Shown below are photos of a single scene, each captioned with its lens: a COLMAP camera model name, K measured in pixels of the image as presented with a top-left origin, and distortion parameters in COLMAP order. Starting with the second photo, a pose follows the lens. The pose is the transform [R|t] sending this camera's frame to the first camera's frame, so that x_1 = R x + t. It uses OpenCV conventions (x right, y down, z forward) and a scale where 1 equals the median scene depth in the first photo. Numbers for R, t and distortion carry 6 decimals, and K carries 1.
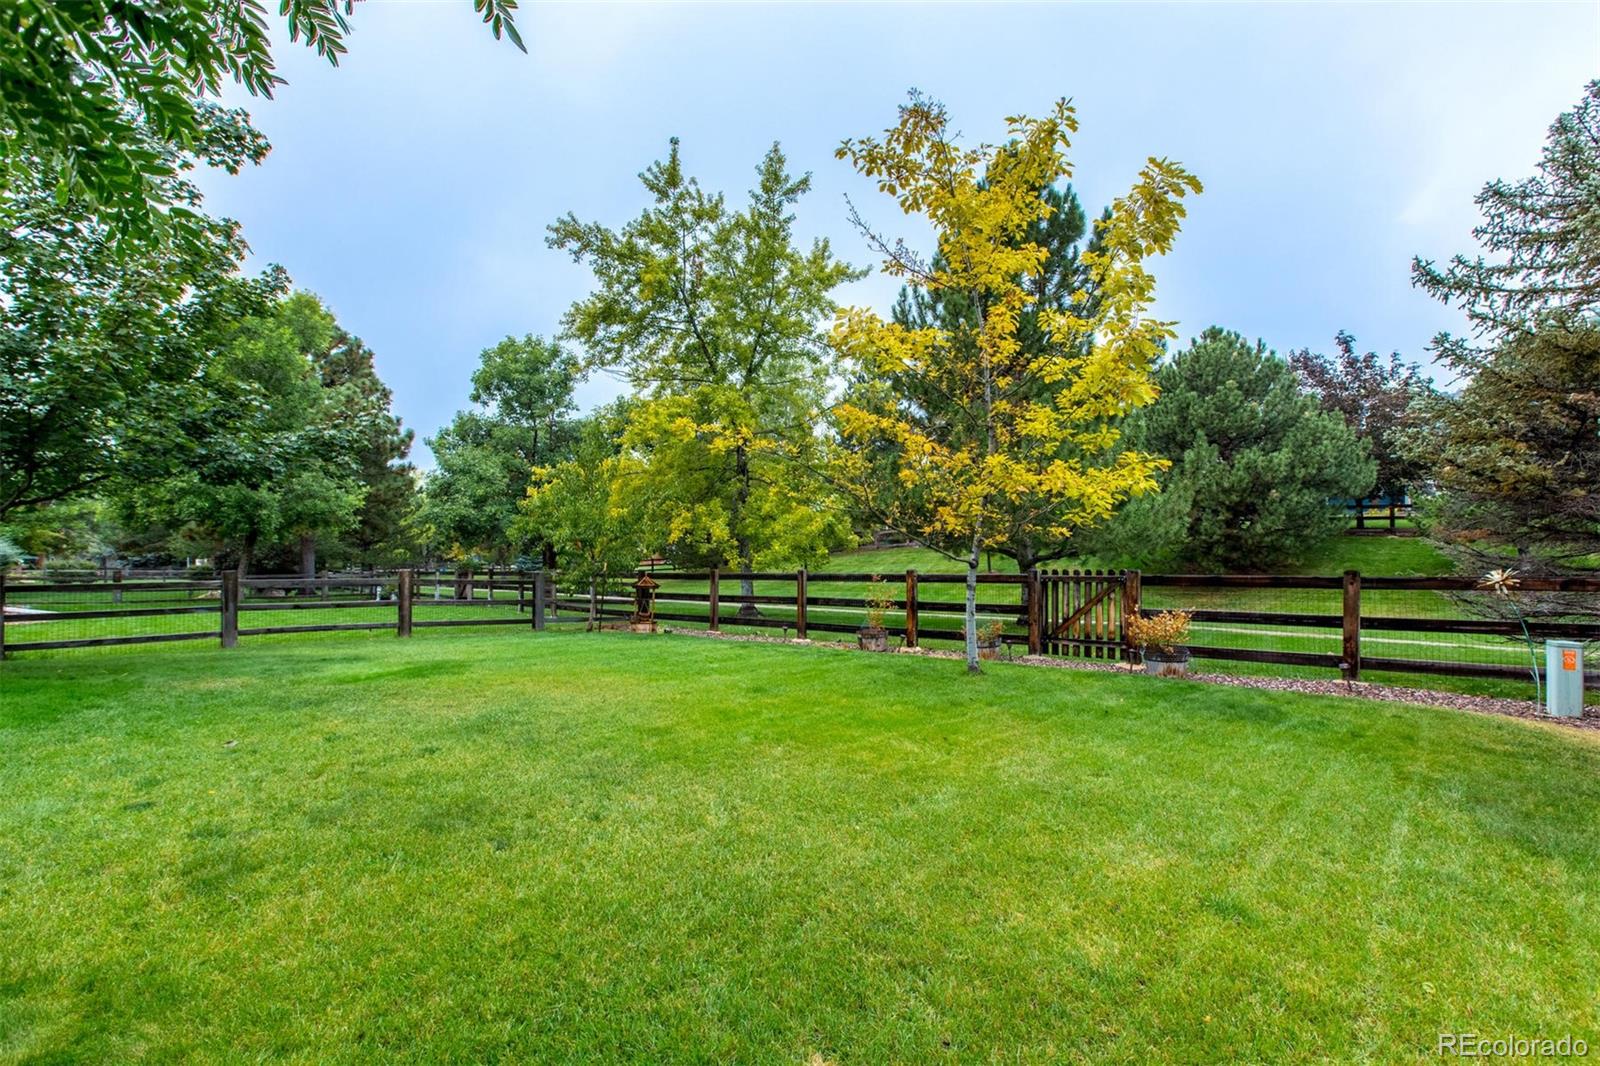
lens RADIAL K [[723.8, 0, 801.1], [0, 723.8, 534.8], [0, 0, 1]] dist [0.013113, -0.002853]
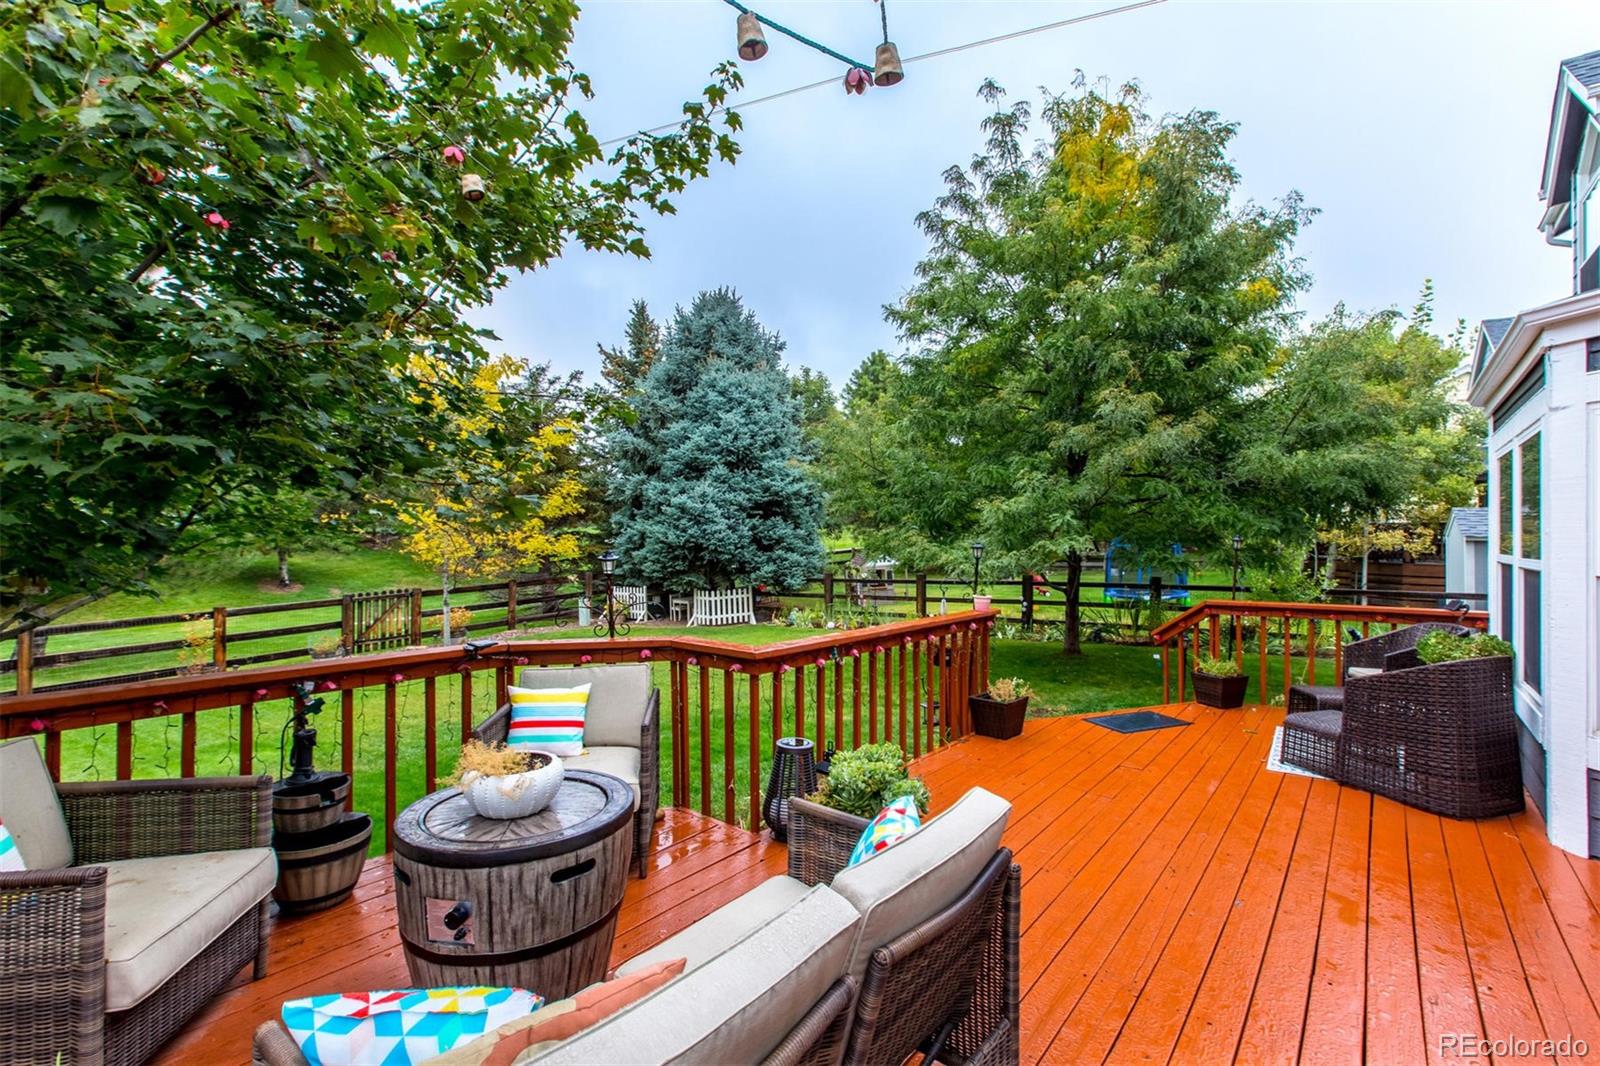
lens RADIAL K [[723.8, 0, 797.3], [0, 723.8, 530.6], [0, 0, 1]] dist [0.013113, -0.002853]
pose [[-0.092148, 0.003471, 0.995739, -1.144695], [0.000001, 0.999994, -0.003485, -0.069436], [-0.995745, -0.000320, -0.092147, 0.275036]]
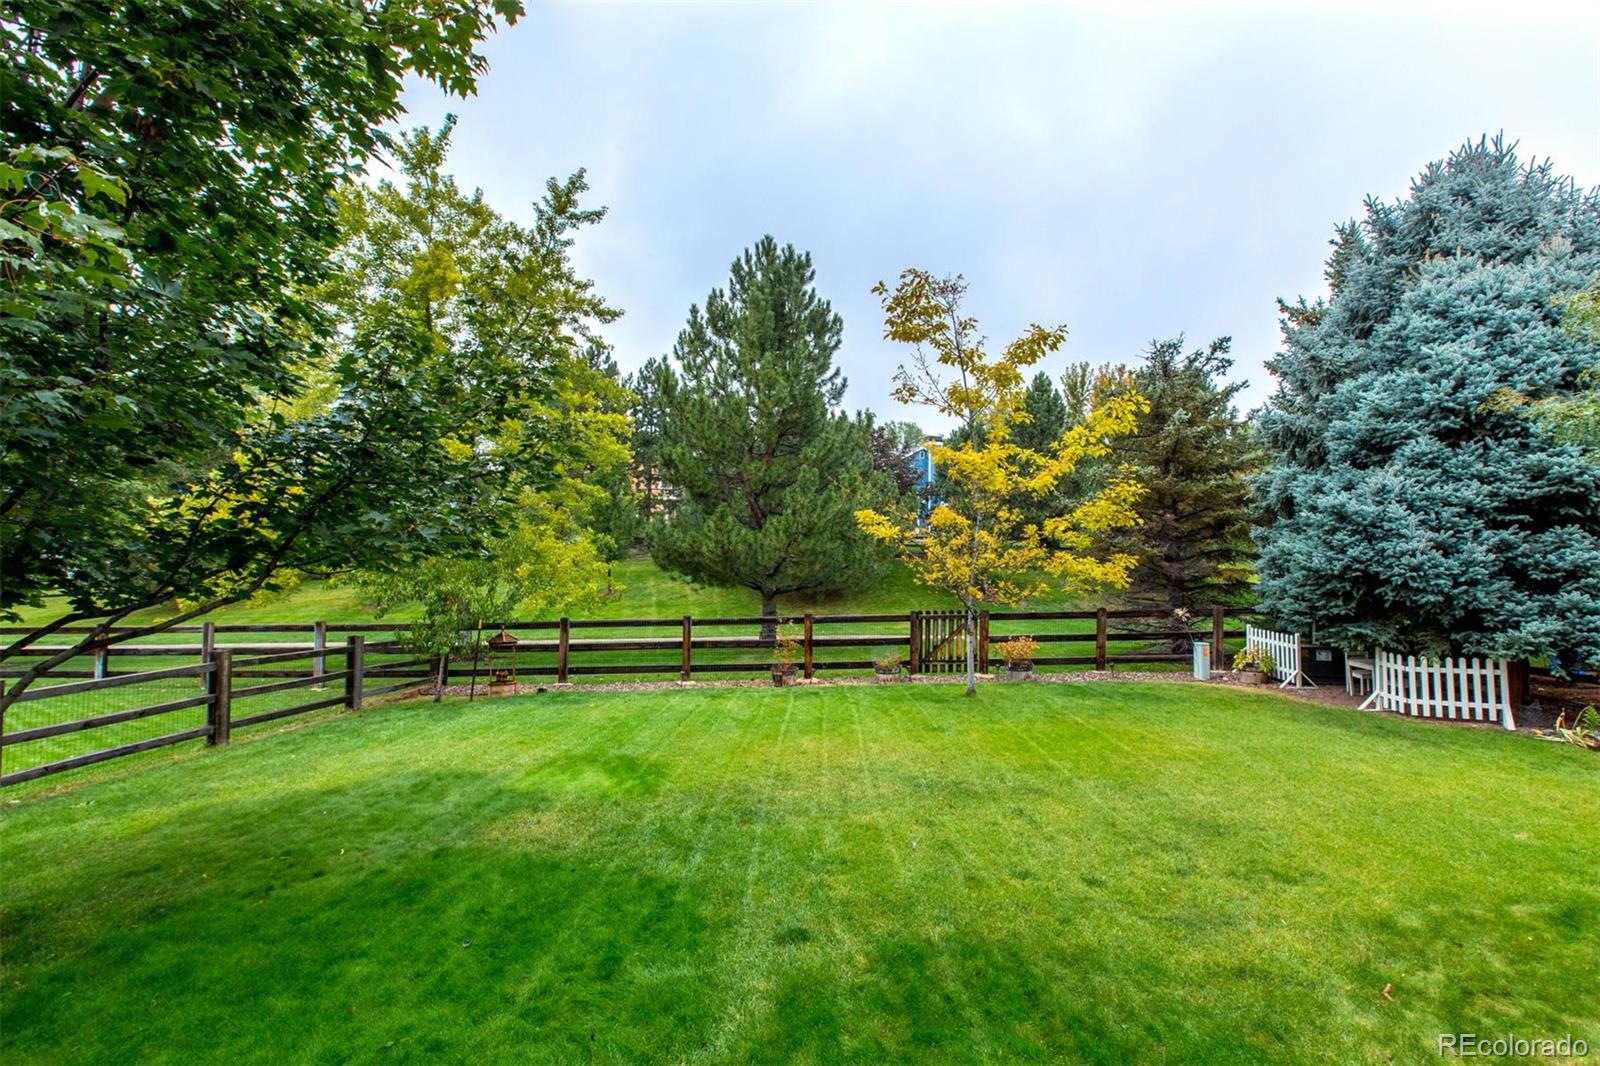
lens RADIAL K [[723.8, 0, 817.0], [0, 723.8, 531.1], [0, 0, 1]] dist [0.013113, -0.002853]
pose [[0.747319, 0.023092, 0.664064, -0.712632], [-0.014146, 0.999722, -0.018845, -0.072563], [-0.664315, 0.004690, 0.747438, 0.116245]]
